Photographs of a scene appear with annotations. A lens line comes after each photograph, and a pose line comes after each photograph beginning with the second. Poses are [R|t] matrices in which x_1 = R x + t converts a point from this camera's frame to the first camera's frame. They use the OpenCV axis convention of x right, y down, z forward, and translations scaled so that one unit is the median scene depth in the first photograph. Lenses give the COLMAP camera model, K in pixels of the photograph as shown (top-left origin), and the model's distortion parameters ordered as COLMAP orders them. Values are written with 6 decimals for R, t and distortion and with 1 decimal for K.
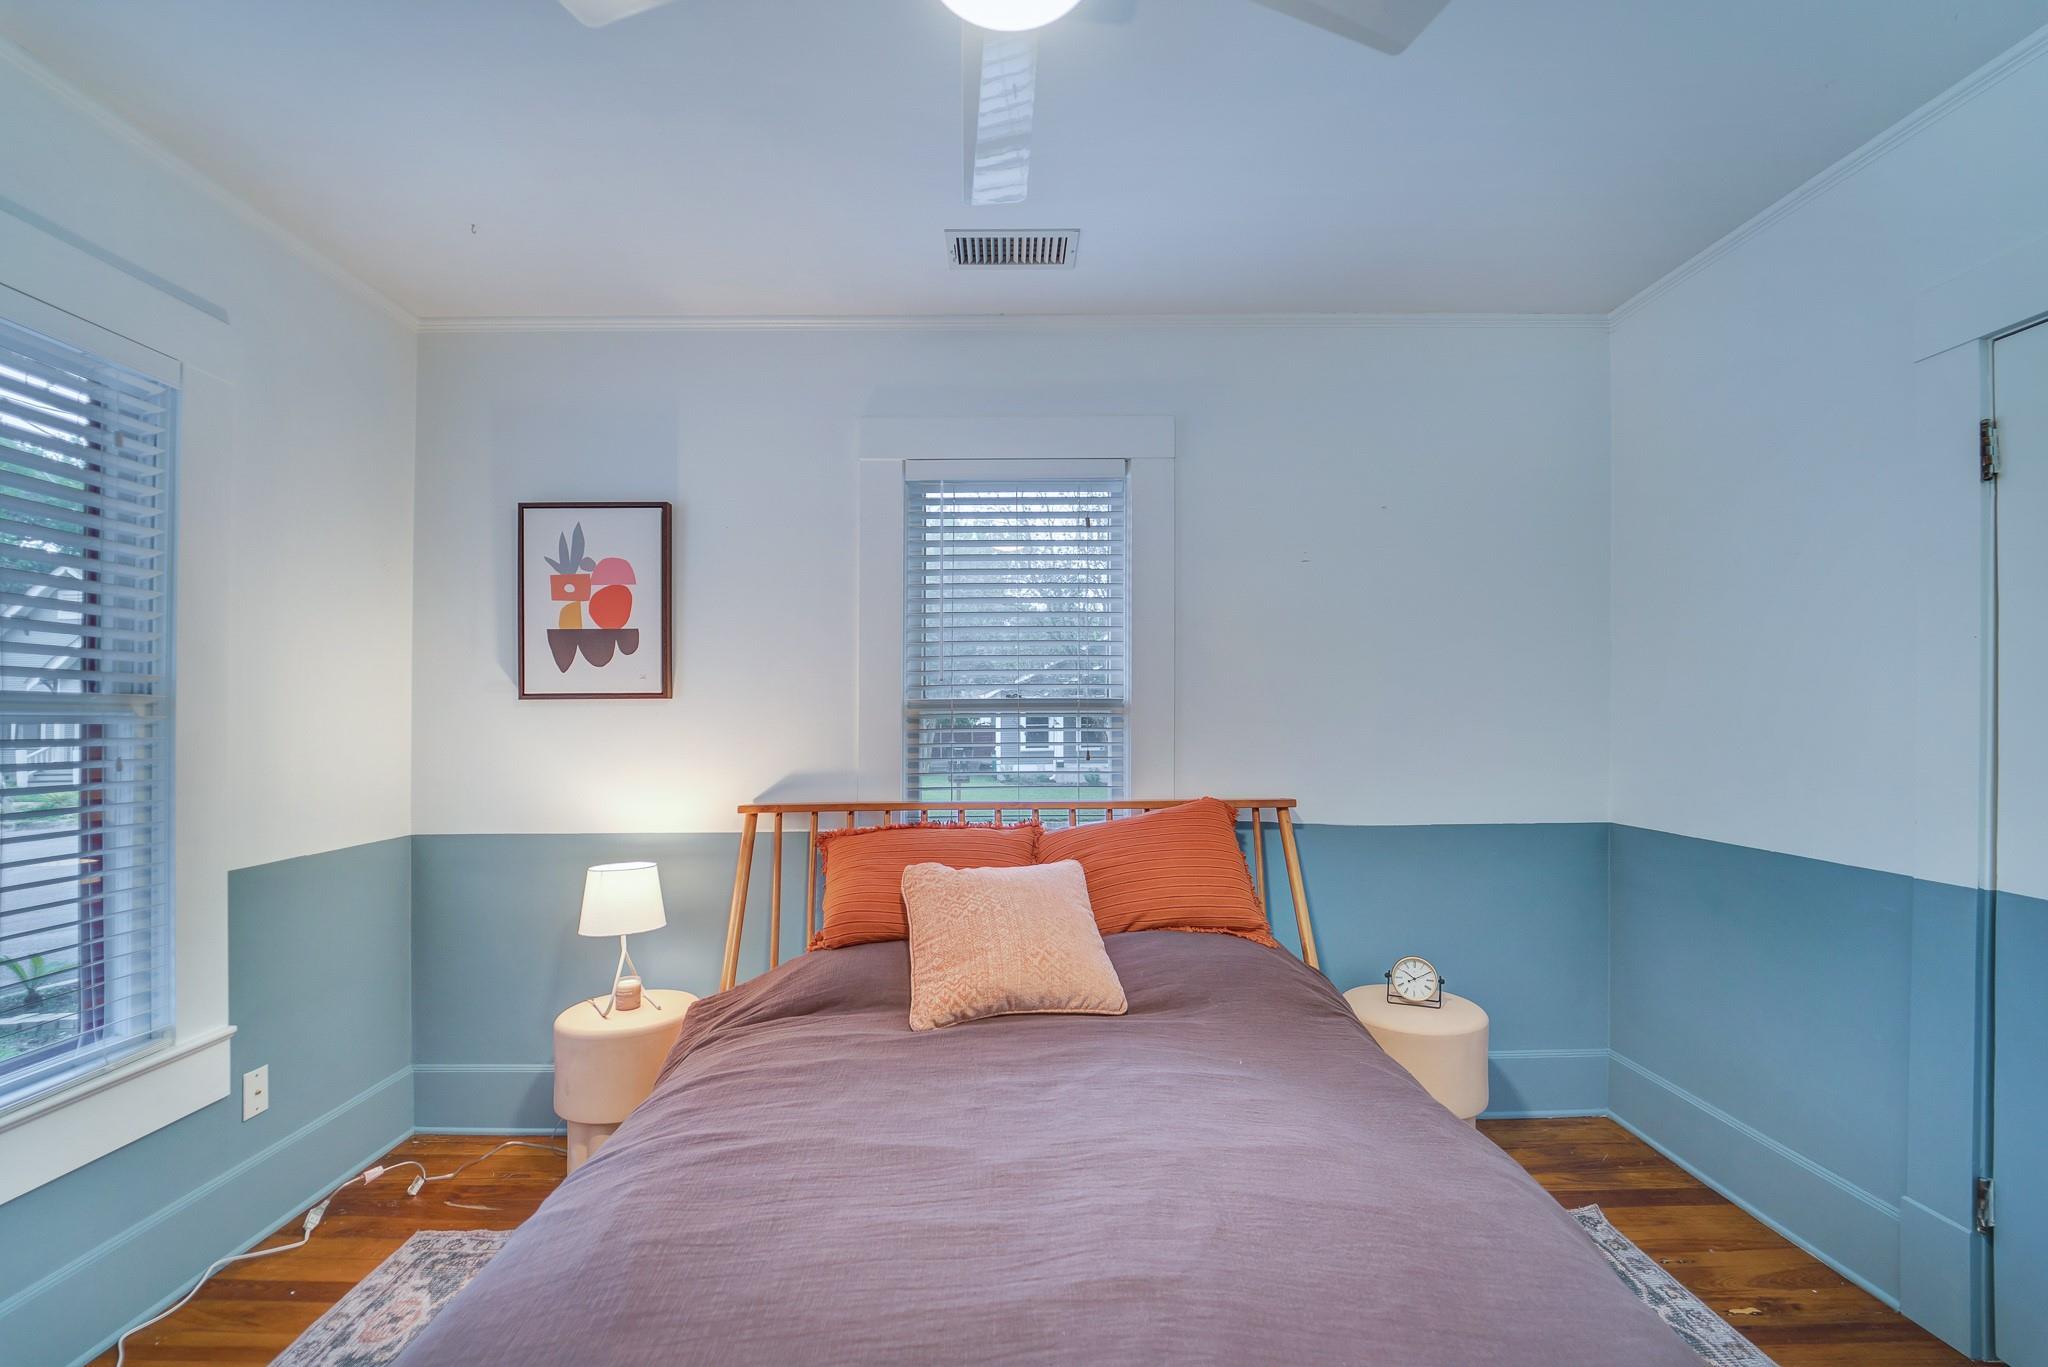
lens RADIAL K [[835.6, 0, 1027.5], [0, 835.6, 711.9], [0, 0, 1]] dist [-0.020133, 0.000032]
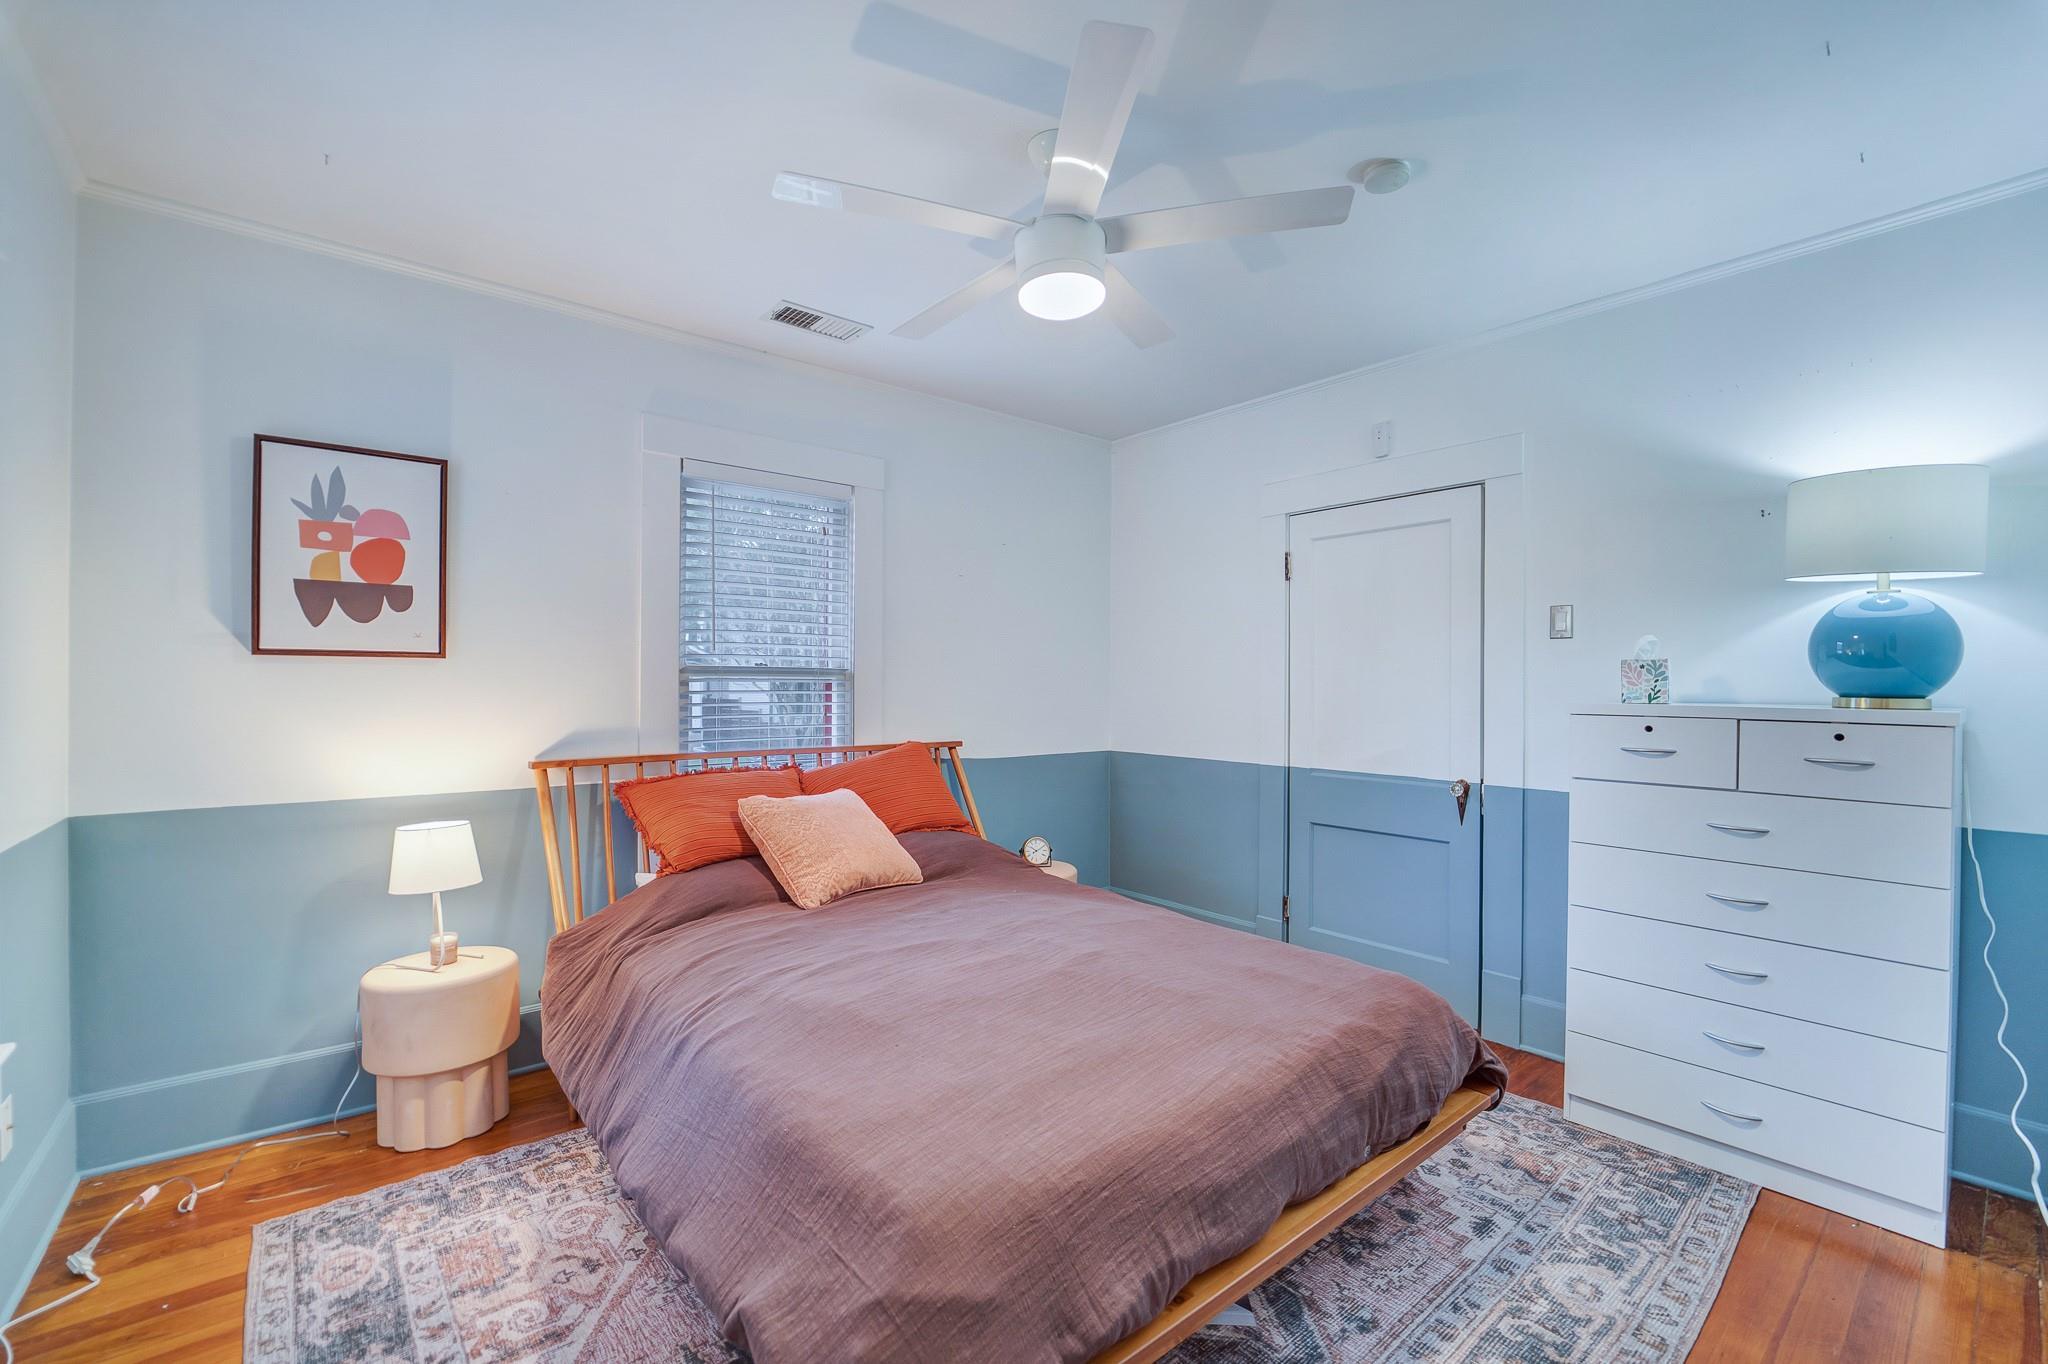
lens RADIAL K [[835.6, 0, 1022.3], [0, 835.6, 690.6], [0, 0, 1]] dist [-0.020133, 0.000032]
pose [[0.780134, 0.007920, 0.625562, -0.518655], [-0.017085, 0.999817, 0.008649, 0.002049], [-0.625379, -0.017435, 0.780127, -0.207302]]
